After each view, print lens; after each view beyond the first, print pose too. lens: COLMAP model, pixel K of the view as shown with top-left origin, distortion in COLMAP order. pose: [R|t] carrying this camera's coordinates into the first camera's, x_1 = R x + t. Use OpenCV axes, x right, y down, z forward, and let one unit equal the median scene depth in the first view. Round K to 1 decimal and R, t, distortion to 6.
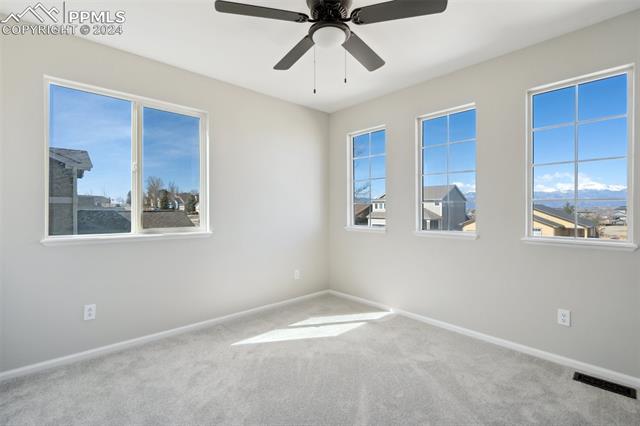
lens RADIAL K [[296.6, 0, 316.1], [0, 296.6, 210.7], [0, 0, 1]] dist [-0.001150, 0.000190]
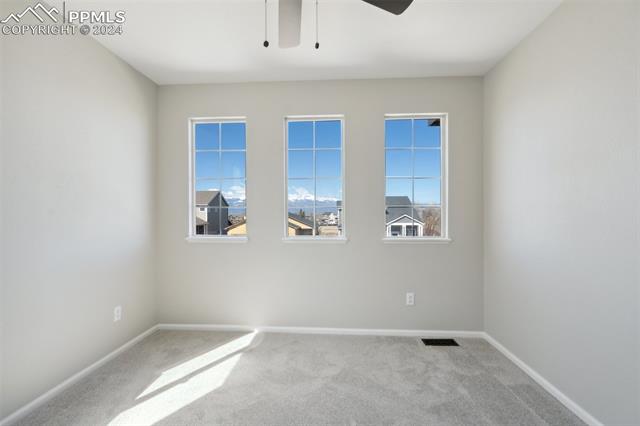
lens RADIAL K [[296.0, 0, 316.2], [0, 296.0, 215.5], [0, 0, 1]] dist [-0.004086, -0.000006]
pose [[0.716463, -0.004051, 0.697614, -0.253865], [0.005682, 0.999984, -0.000029, -0.001705], [-0.697602, 0.003984, 0.716474, 0.272251]]
